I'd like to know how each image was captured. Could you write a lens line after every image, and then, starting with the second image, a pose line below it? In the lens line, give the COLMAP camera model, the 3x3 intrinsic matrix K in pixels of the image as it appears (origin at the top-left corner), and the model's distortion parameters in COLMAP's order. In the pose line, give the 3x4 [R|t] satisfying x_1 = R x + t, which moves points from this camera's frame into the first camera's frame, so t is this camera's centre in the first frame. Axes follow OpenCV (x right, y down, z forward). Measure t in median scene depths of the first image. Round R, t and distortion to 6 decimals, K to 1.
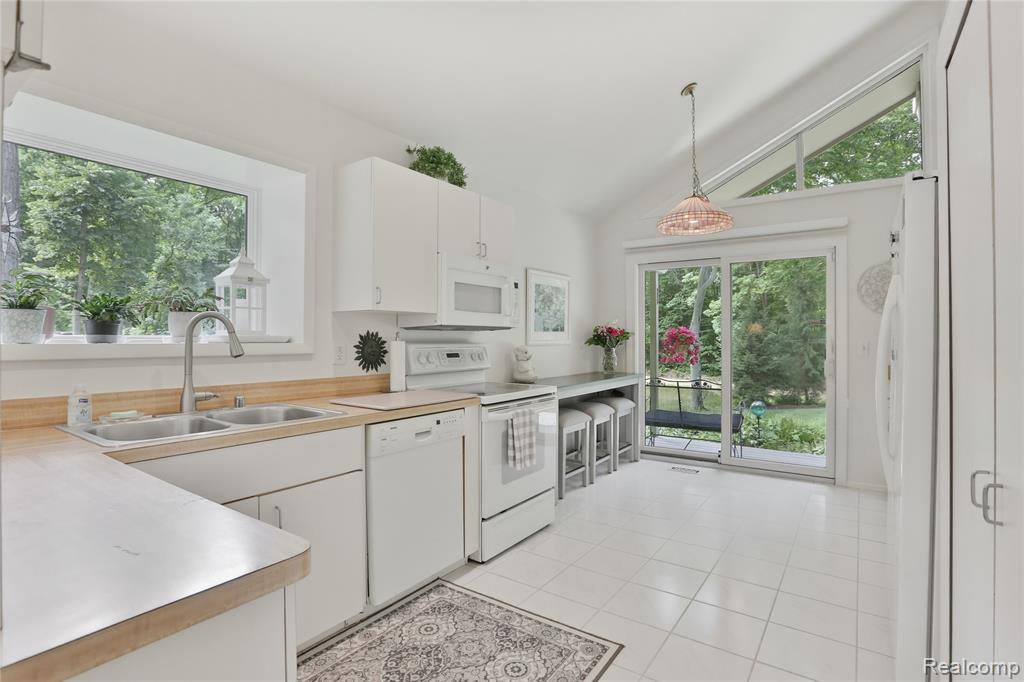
lens RADIAL K [[509.3, 0, 508.5], [0, 509.3, 340.7], [0, 0, 1]] dist [-0.058576, 0.019120]
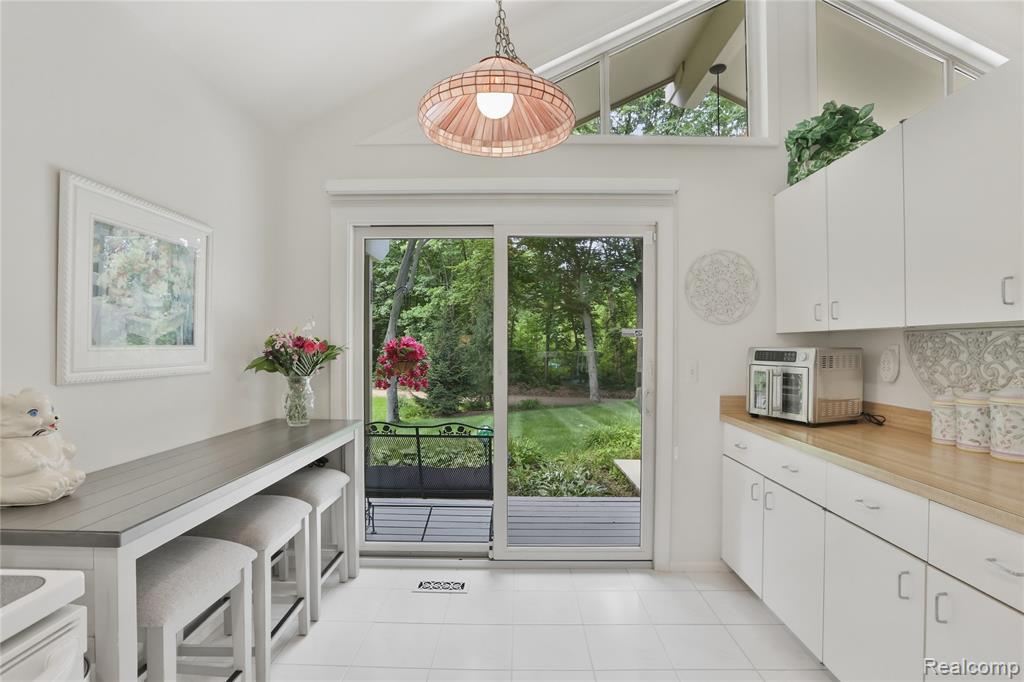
lens RADIAL K [[509.3, 0, 517.4], [0, 509.3, 348.1], [0, 0, 1]] dist [-0.058576, 0.019120]
pose [[0.819701, 0.001324, 0.572790, 0.090711], [0.000318, 0.999996, -0.002768, -0.013653], [-0.572792, 0.002451, 0.819697, 0.469575]]
